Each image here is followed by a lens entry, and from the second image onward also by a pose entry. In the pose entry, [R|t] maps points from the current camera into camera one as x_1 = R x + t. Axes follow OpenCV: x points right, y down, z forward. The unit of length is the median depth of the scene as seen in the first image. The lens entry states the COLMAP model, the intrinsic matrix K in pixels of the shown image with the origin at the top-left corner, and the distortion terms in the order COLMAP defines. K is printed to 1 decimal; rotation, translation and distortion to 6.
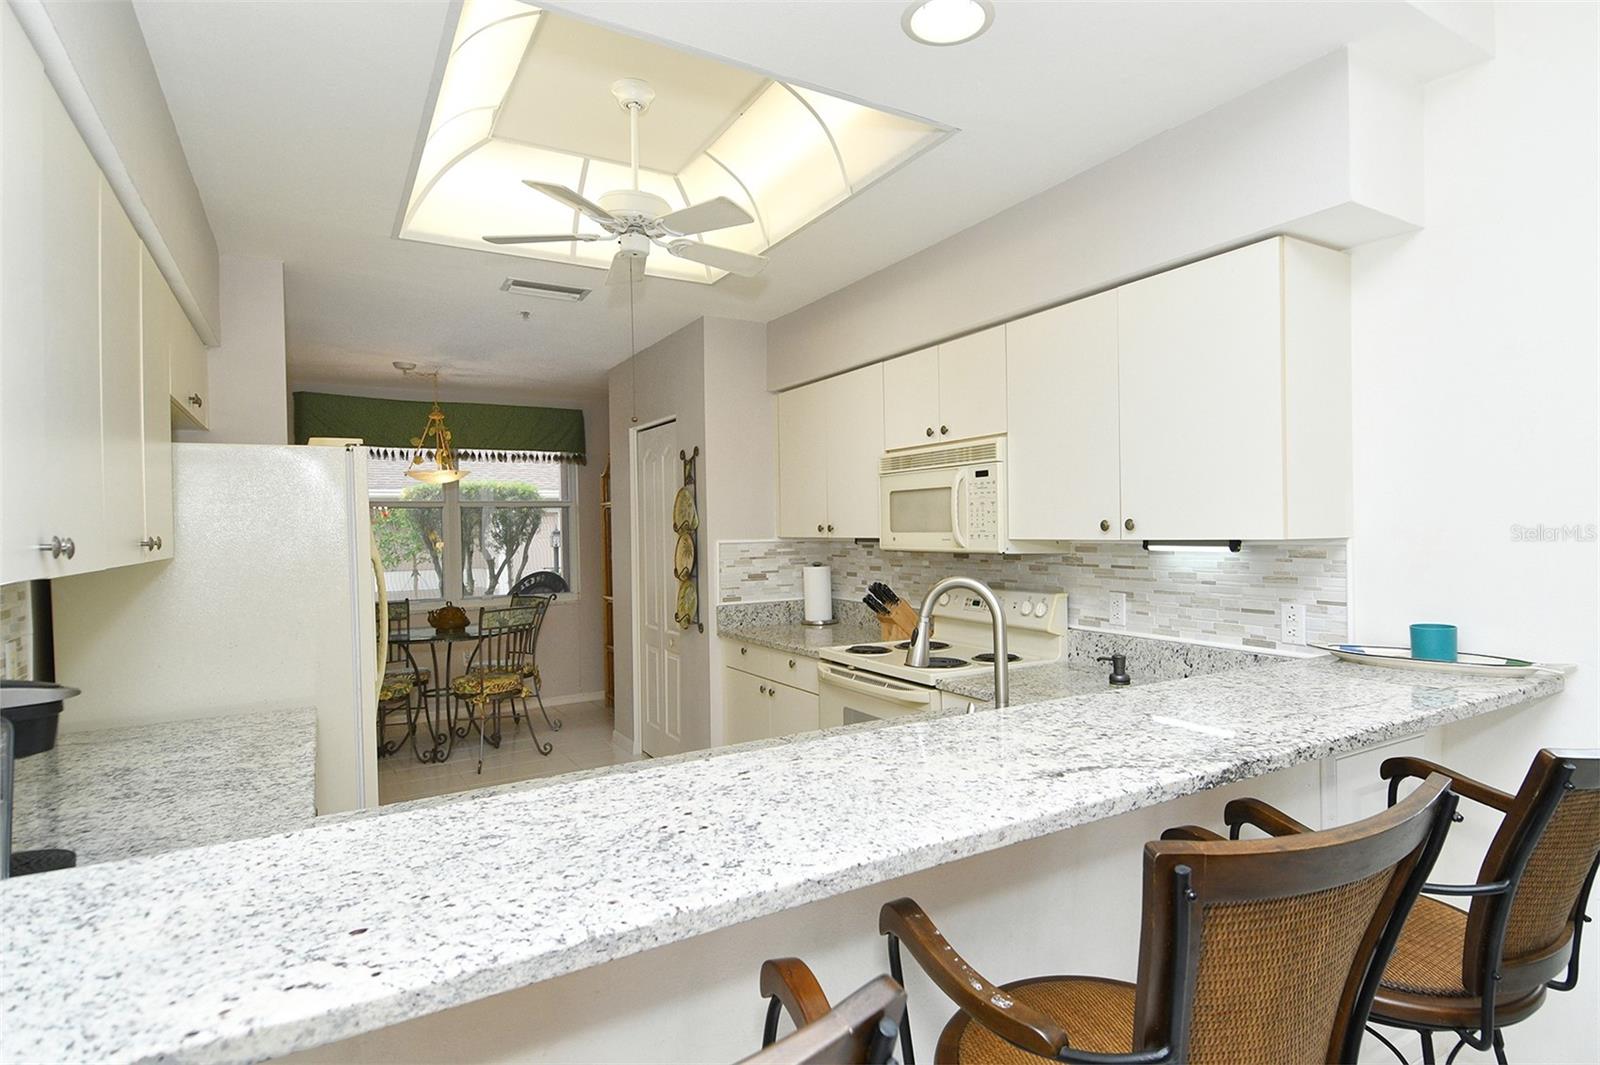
lens RADIAL K [[836.3, 0, 846.8], [0, 836.3, 549.2], [0, 0, 1]] dist [0.010424, -0.011079]
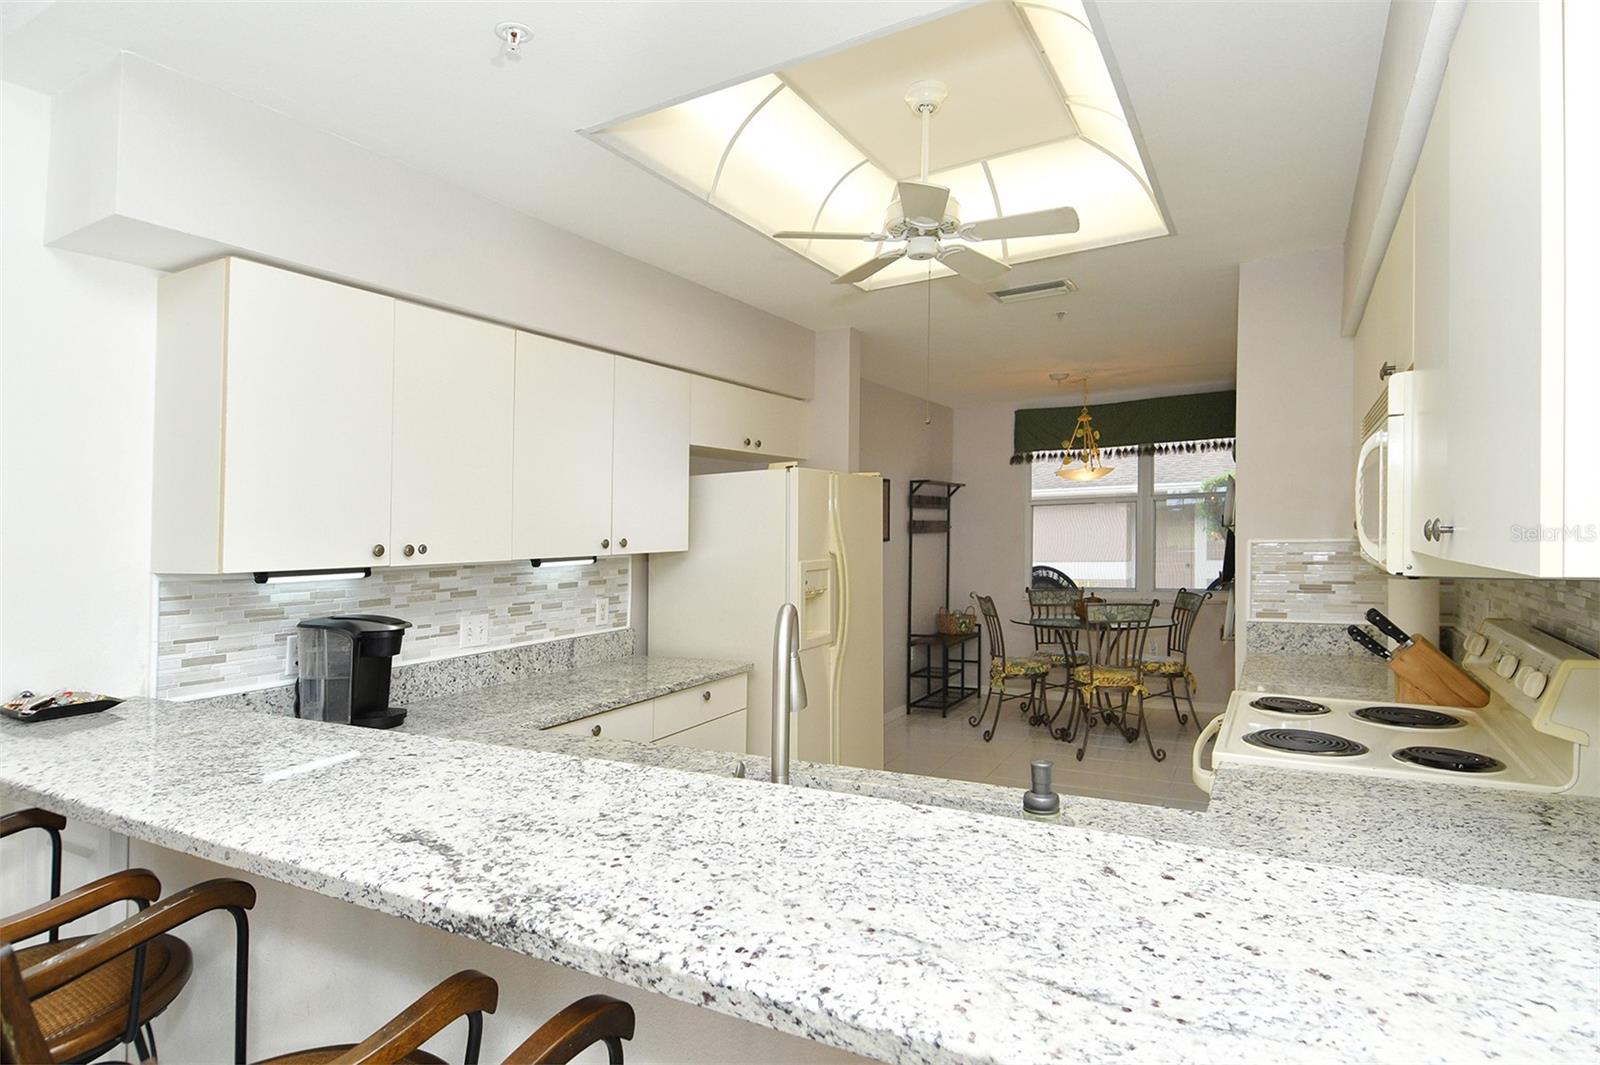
lens RADIAL K [[815.5, 0, 813.4], [0, 815.5, 532.8], [0, 0, 1]] dist [0.010576, -0.001930]
pose [[0.518737, 0.006366, -0.854910, 0.514603], [-0.009685, 0.999952, 0.001570, -0.025064], [0.854879, 0.007465, 0.518774, 0.389864]]
